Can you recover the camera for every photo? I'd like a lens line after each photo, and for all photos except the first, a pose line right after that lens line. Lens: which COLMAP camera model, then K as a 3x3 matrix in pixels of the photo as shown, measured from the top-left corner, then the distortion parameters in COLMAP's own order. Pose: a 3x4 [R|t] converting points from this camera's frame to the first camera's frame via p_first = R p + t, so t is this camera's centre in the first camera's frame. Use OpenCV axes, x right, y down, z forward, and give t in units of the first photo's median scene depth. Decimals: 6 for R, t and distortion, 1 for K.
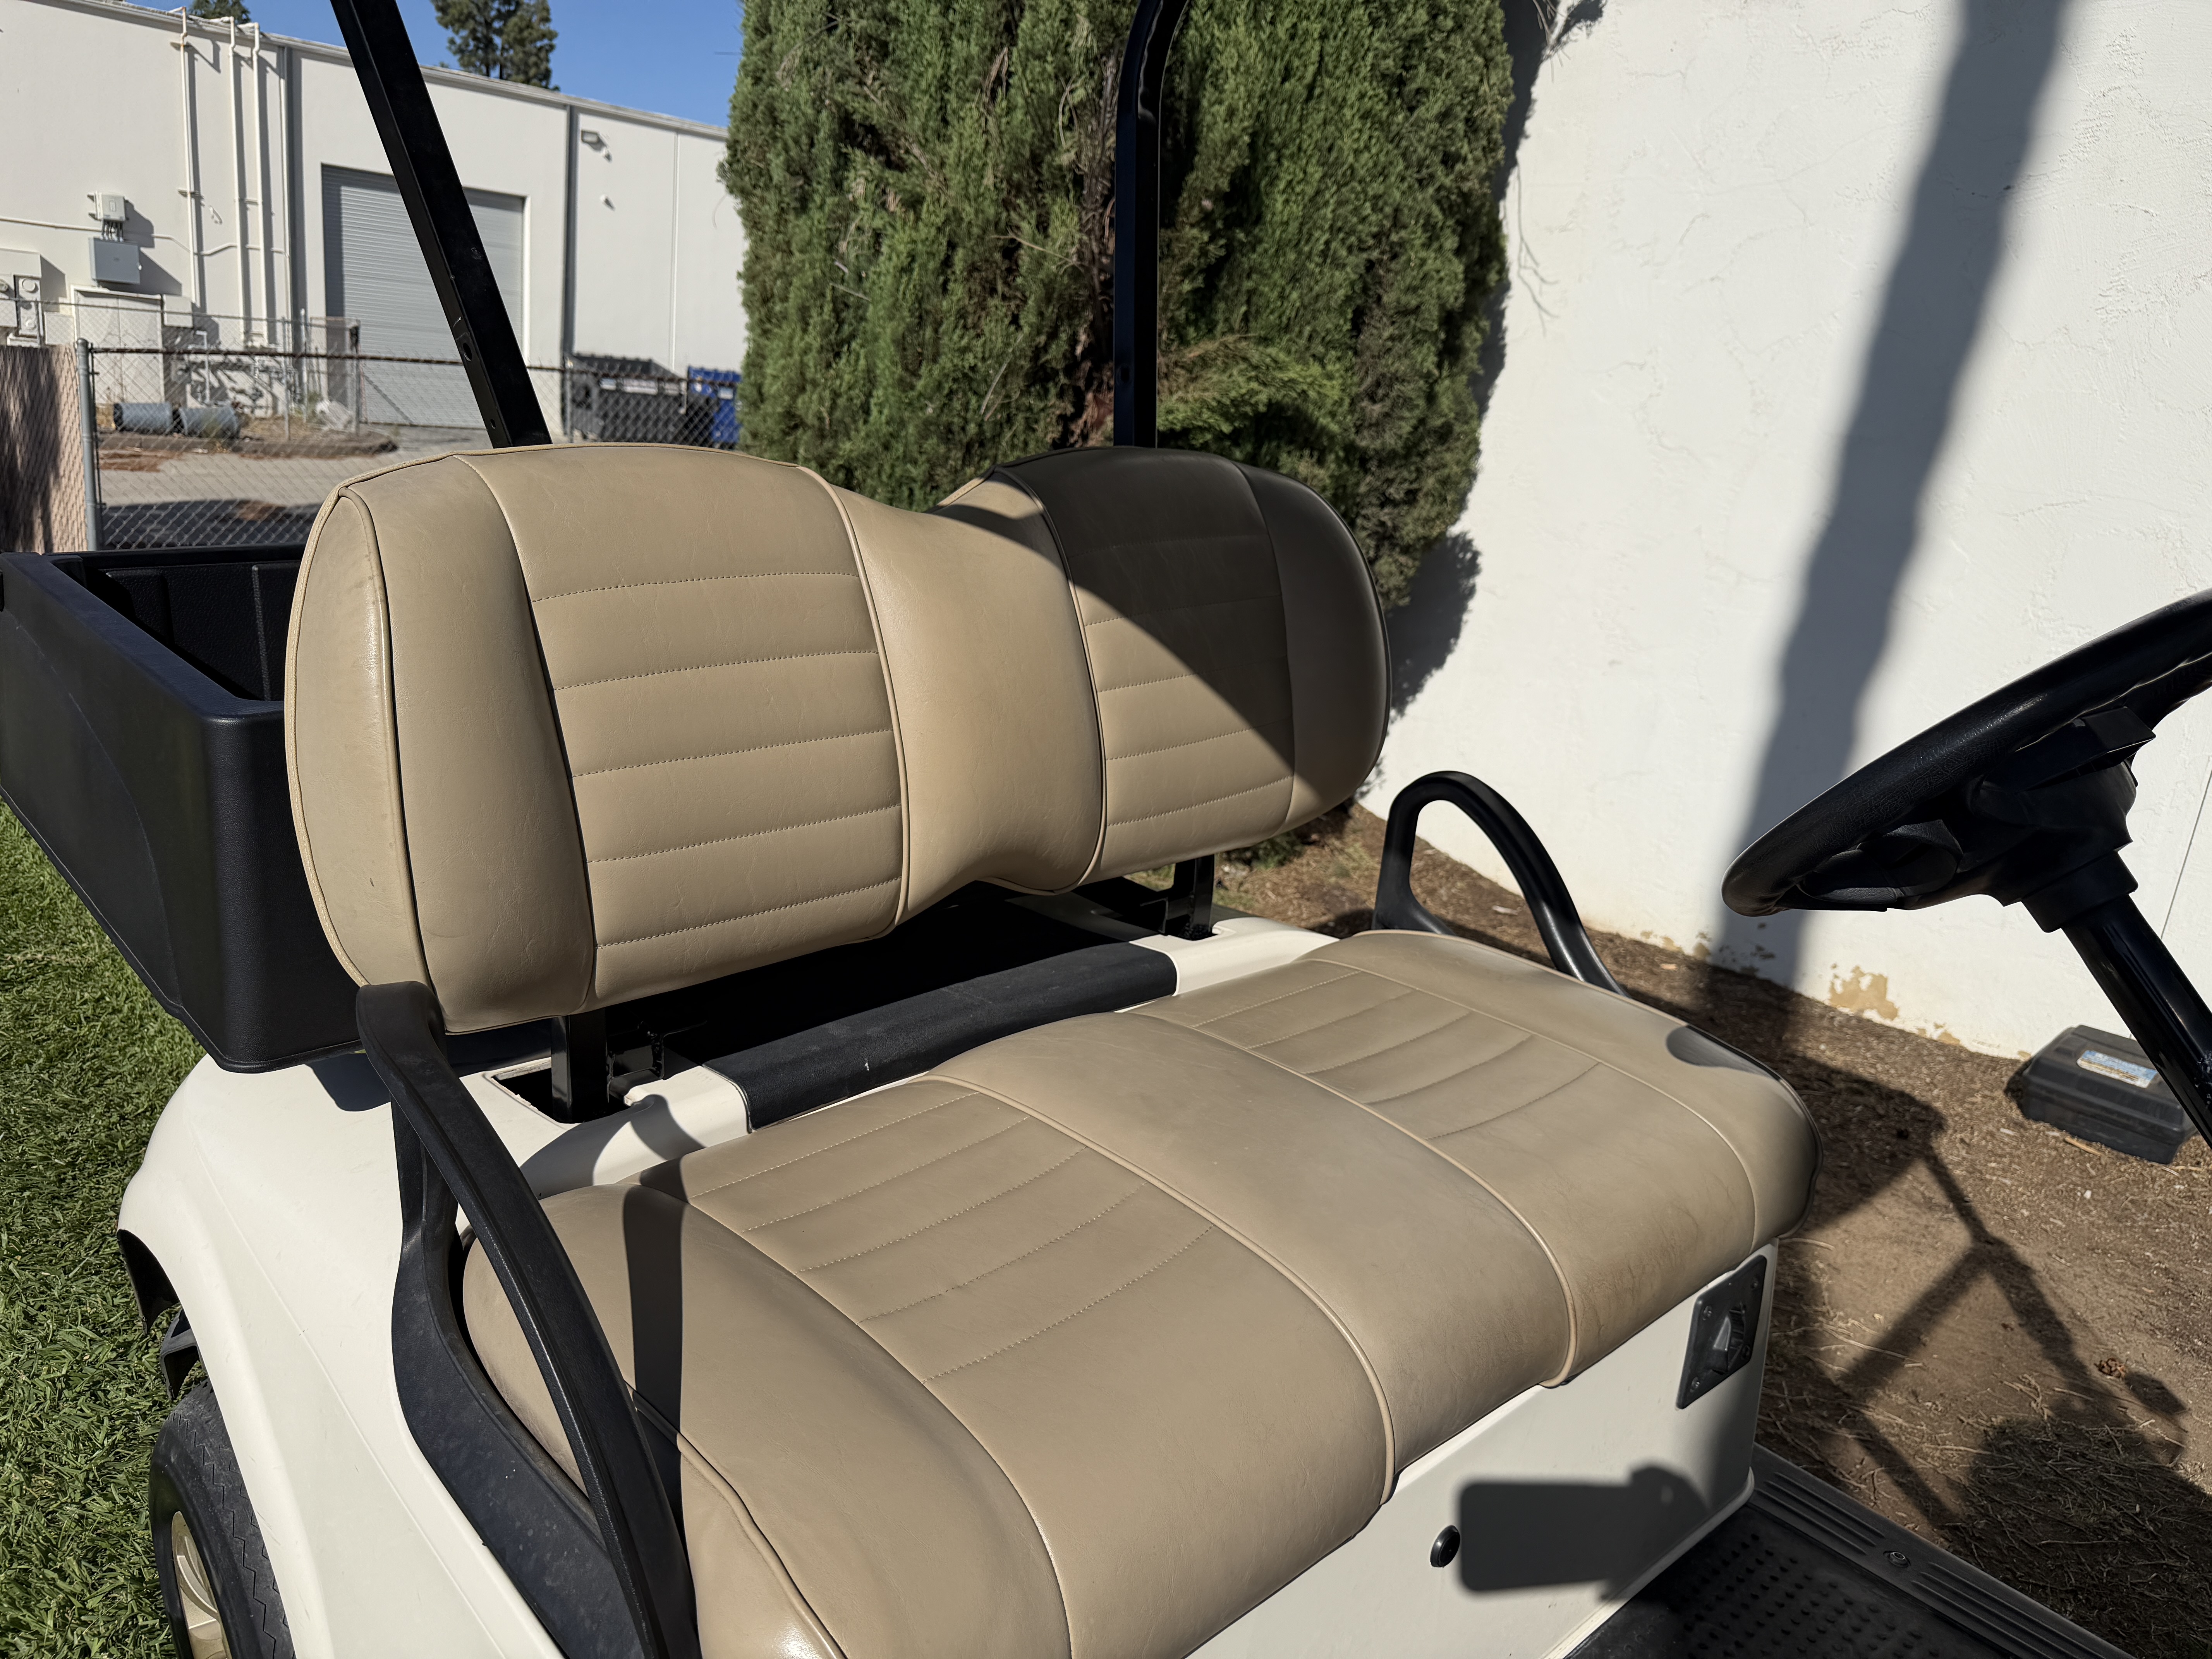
lens RADIAL K [[1571.5, 0, 1080.5], [0, 1571.5, 844.7], [0, 0, 1]] dist [0.022019, -0.034861]
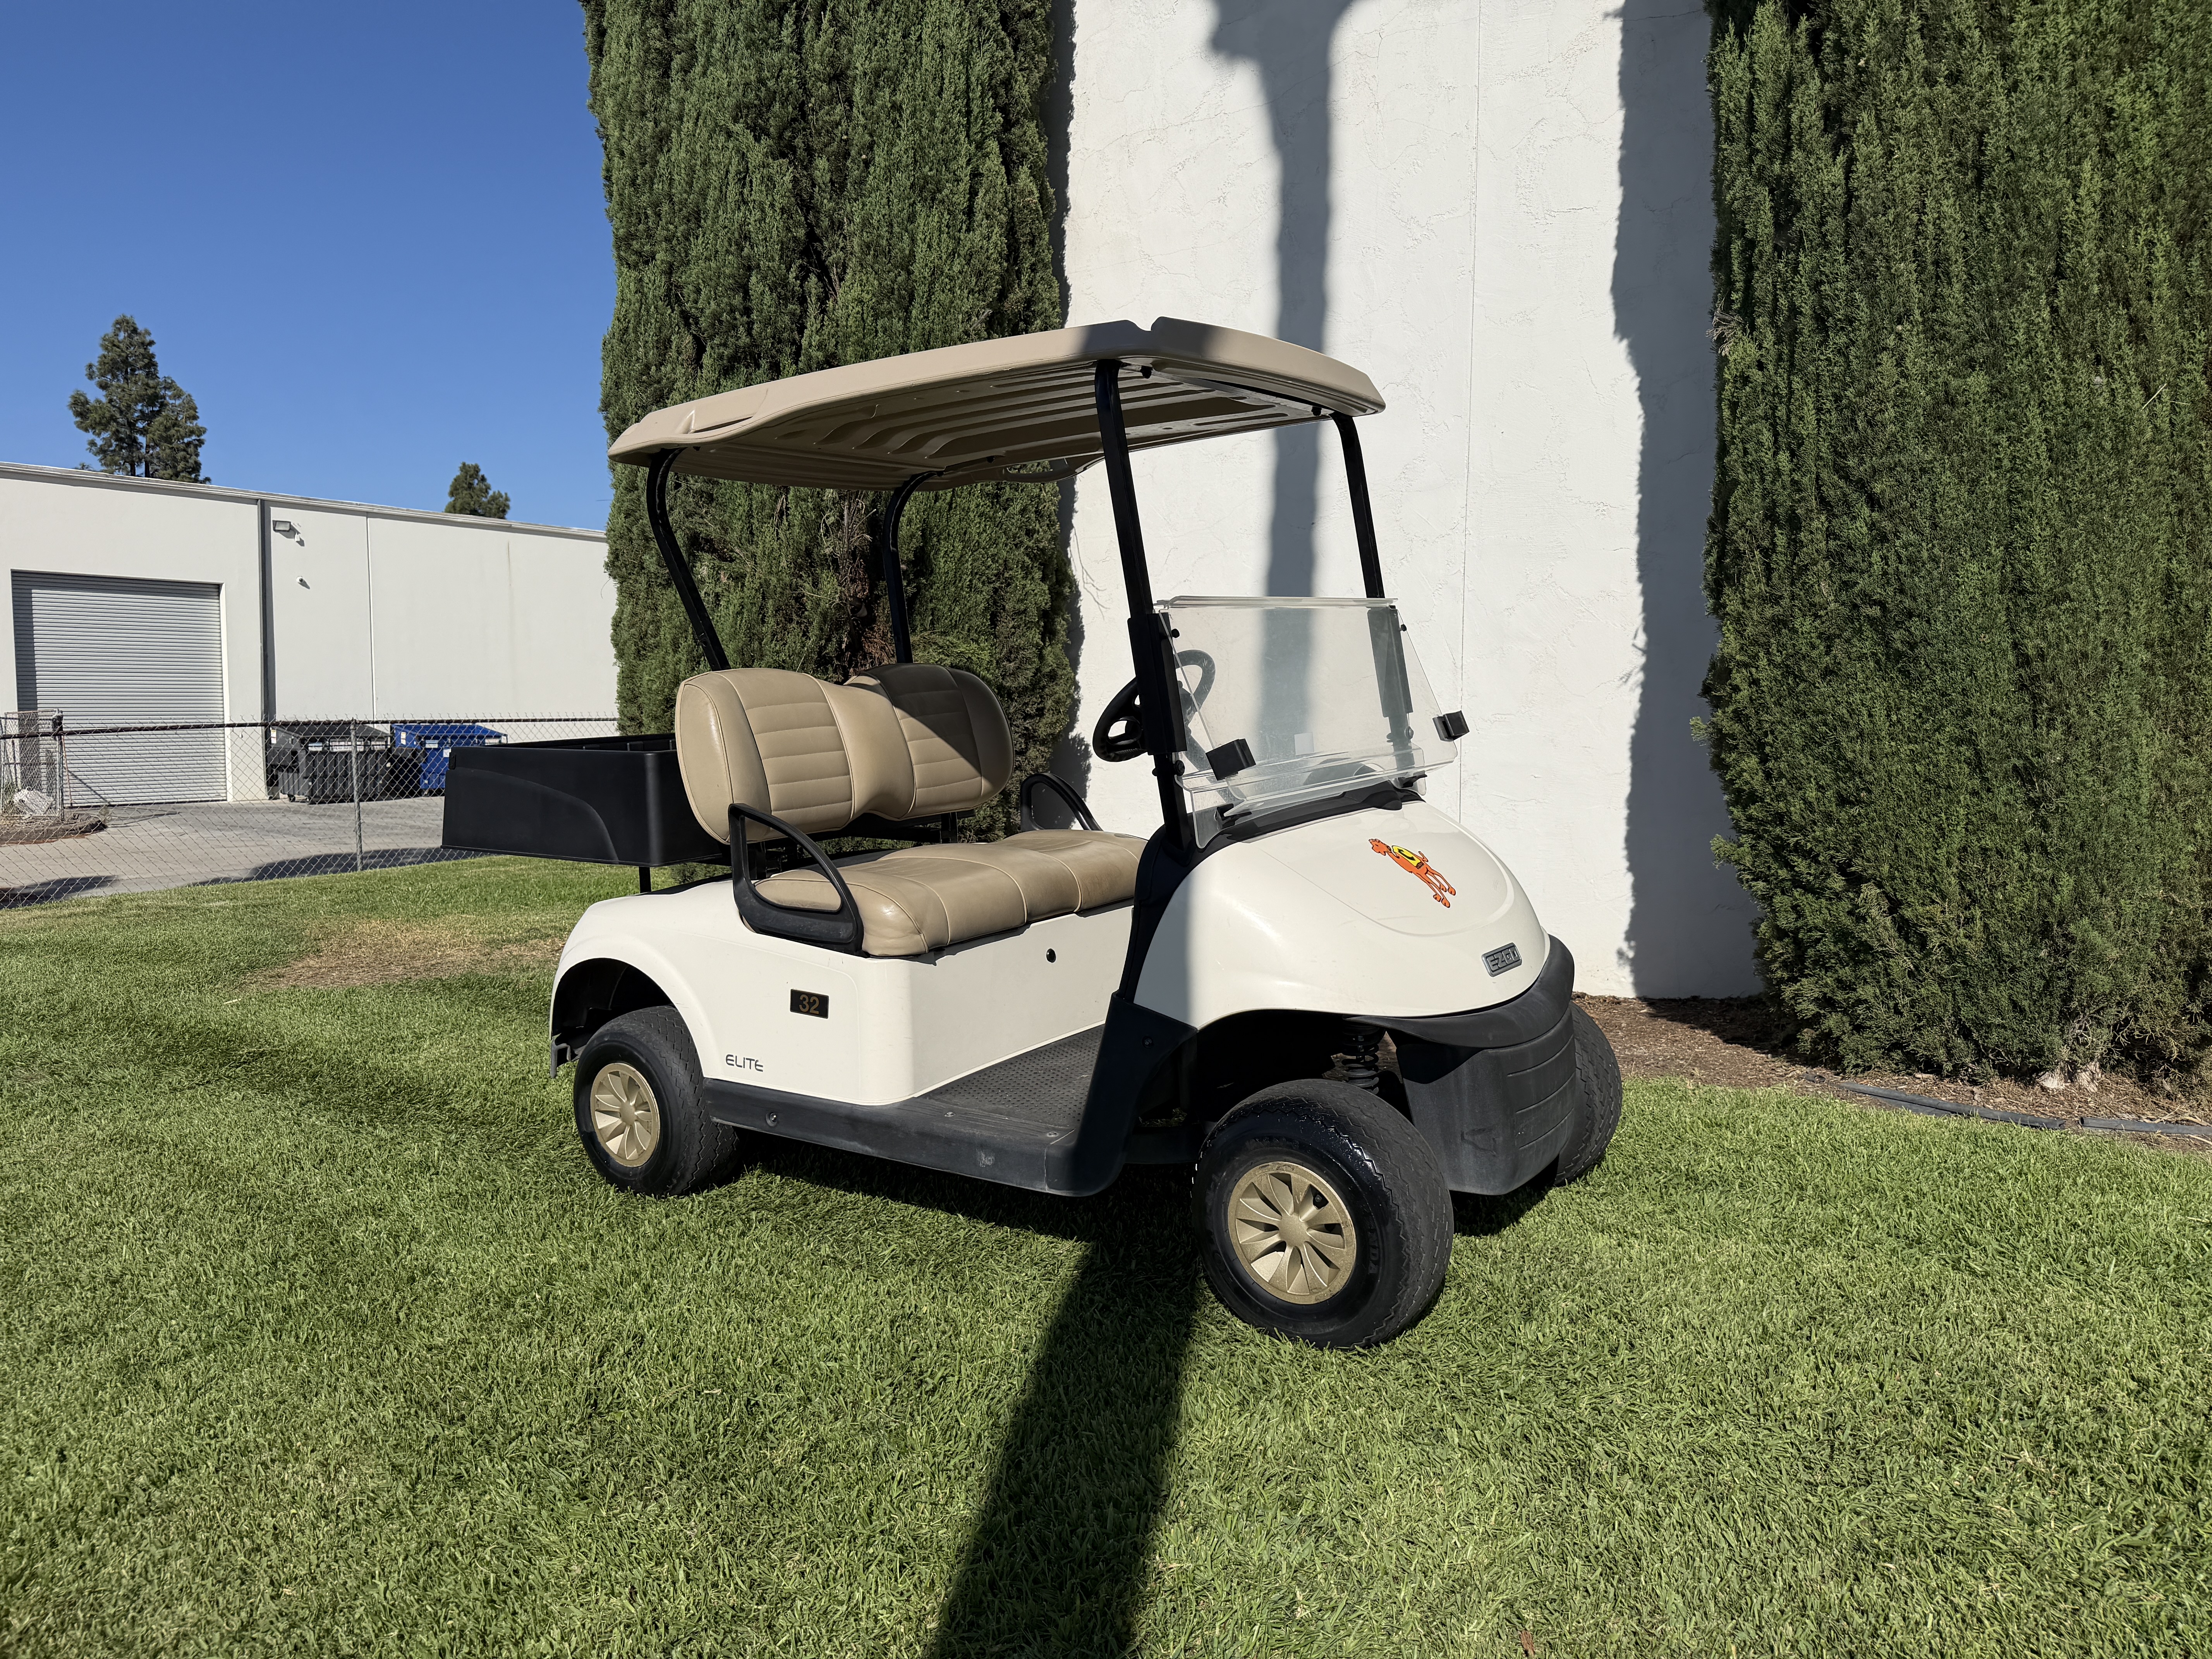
lens RADIAL K [[1571.5, 0, 1117.4], [0, 1571.5, 821.7], [0, 0, 1]] dist [0.022019, -0.034861]
pose [[0.970705, -0.113757, 0.211638, -0.087629], [0.154166, 0.970483, -0.185459, 0.232345], [-0.184294, 0.212653, 0.959591, -0.657563]]
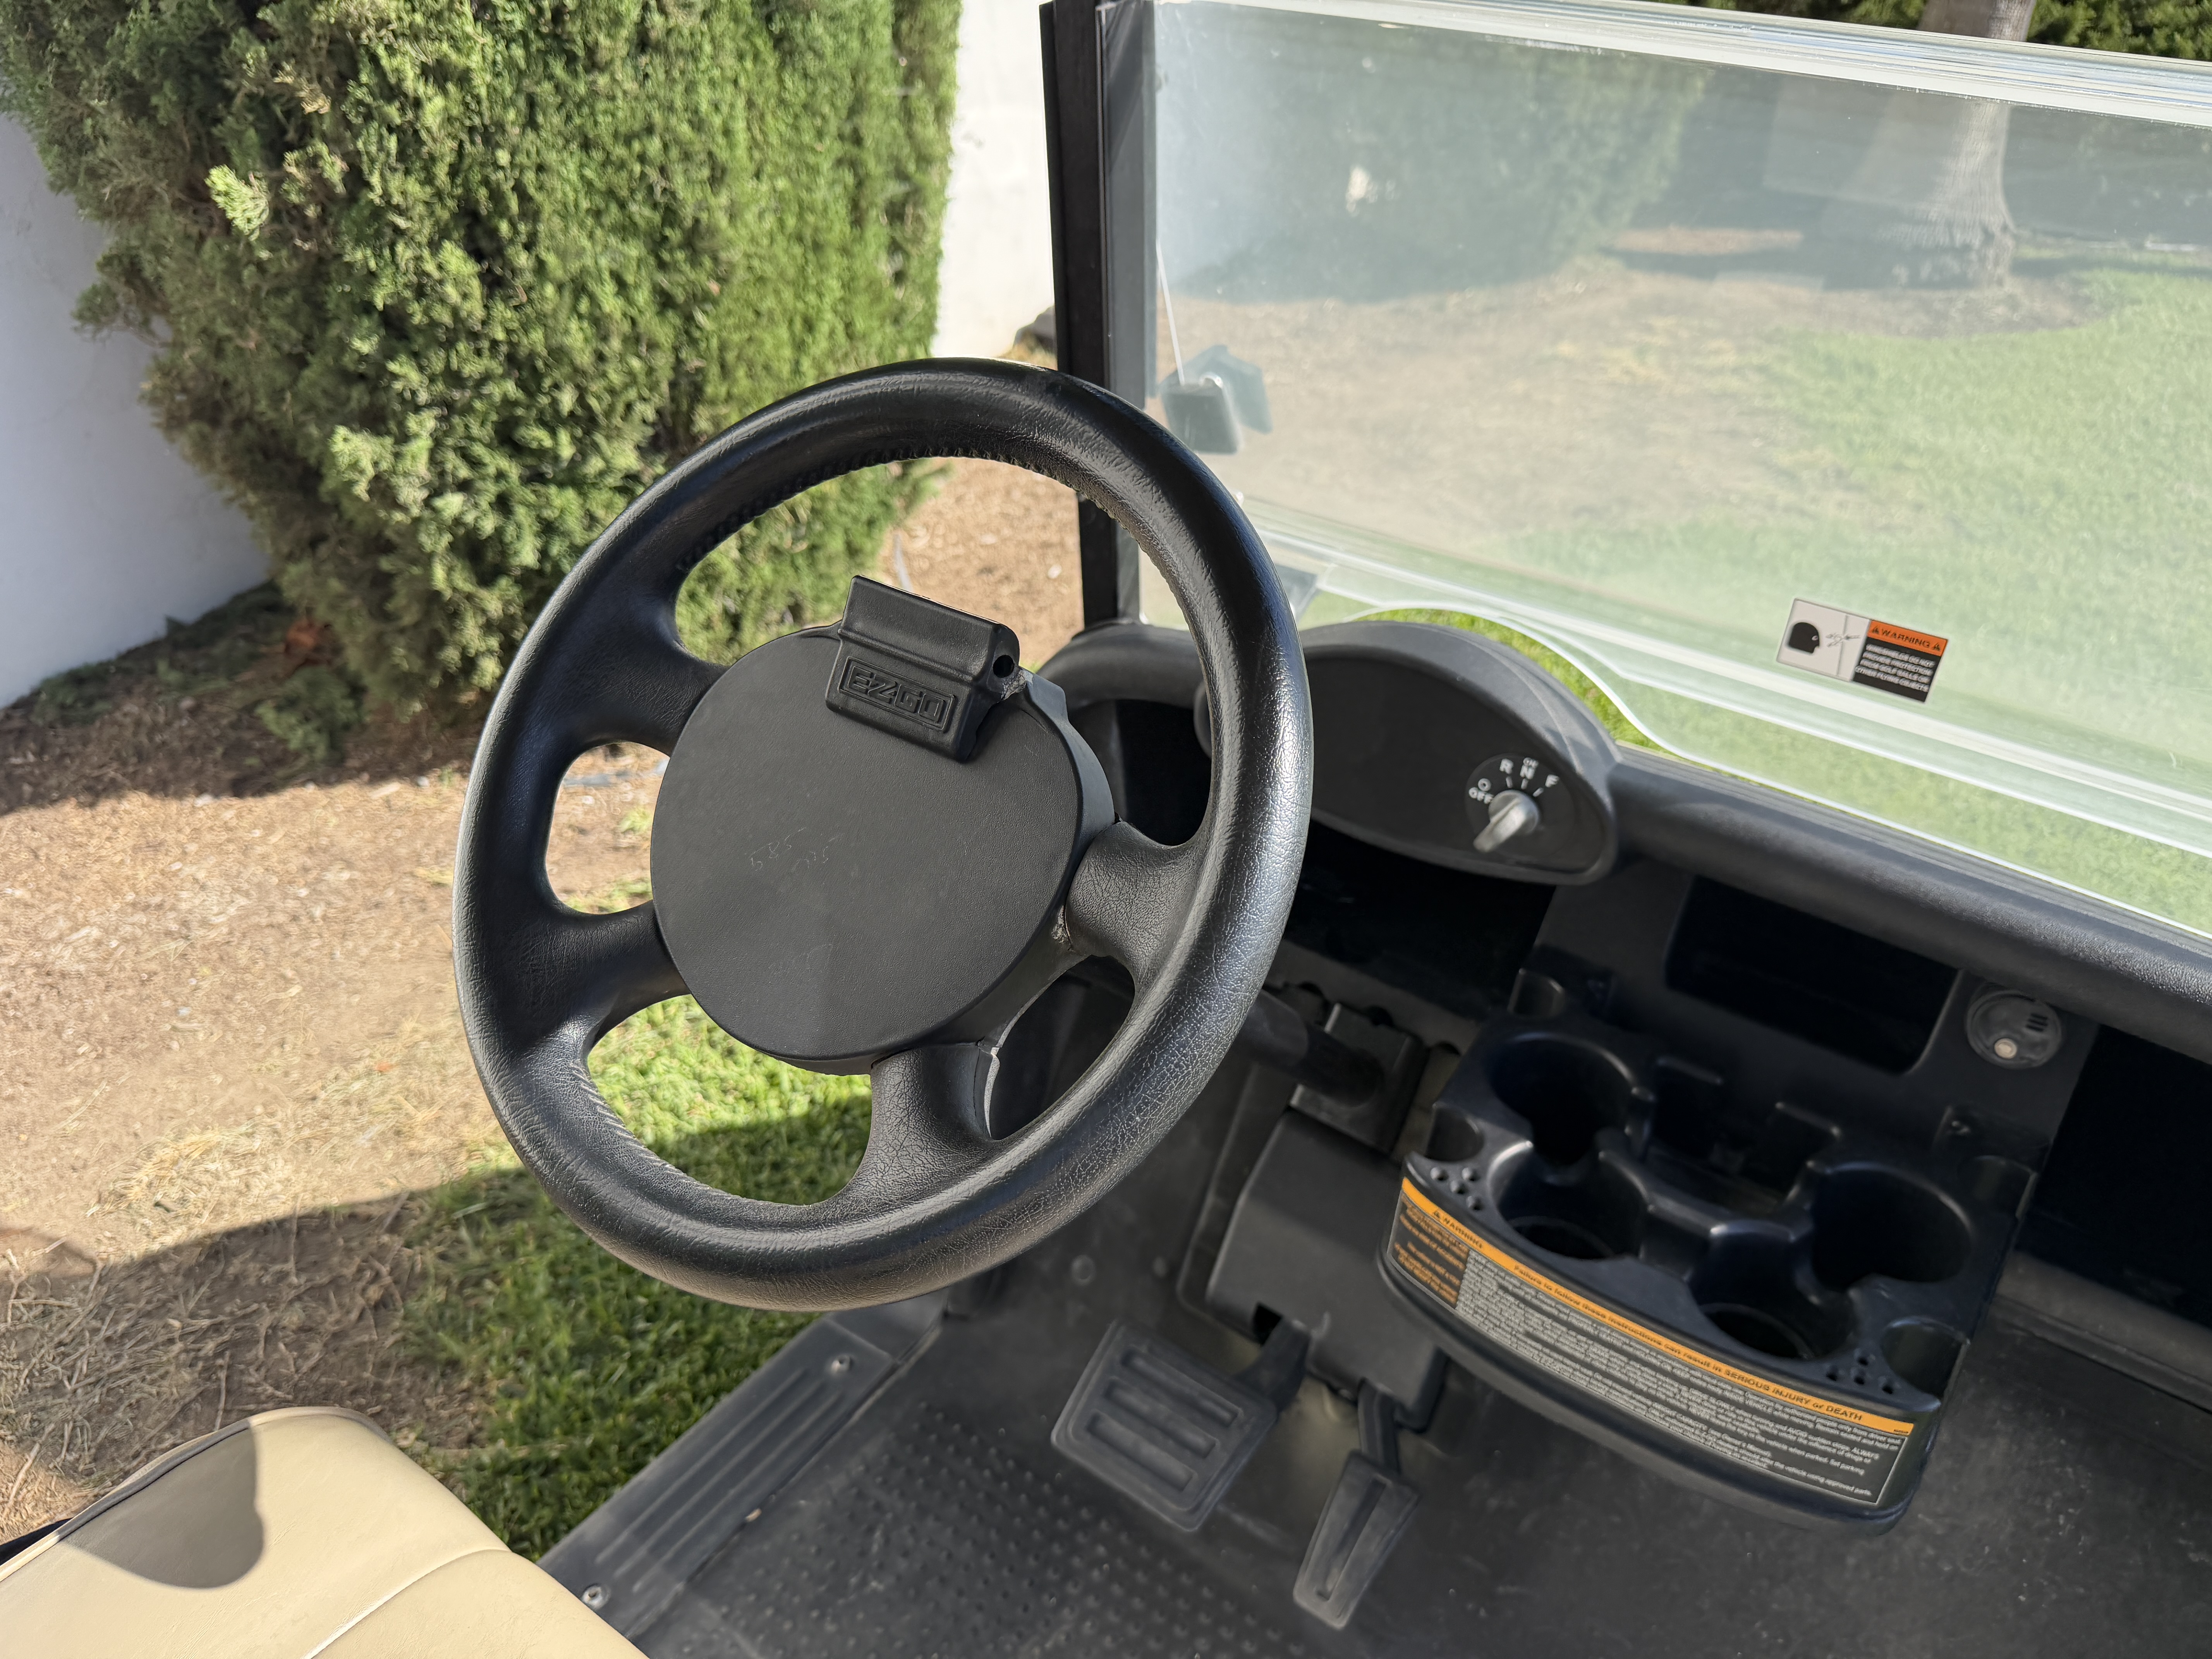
lens RADIAL K [[1571.5, 0, 1071.1], [0, 1571.5, 845.6], [0, 0, 1]] dist [0.022019, -0.034861]
pose [[-0.203594, -0.593377, 0.778751, 0.027910], [0.266340, 0.731846, 0.627268, -0.094874], [-0.942132, 0.335121, 0.009040, 0.233392]]
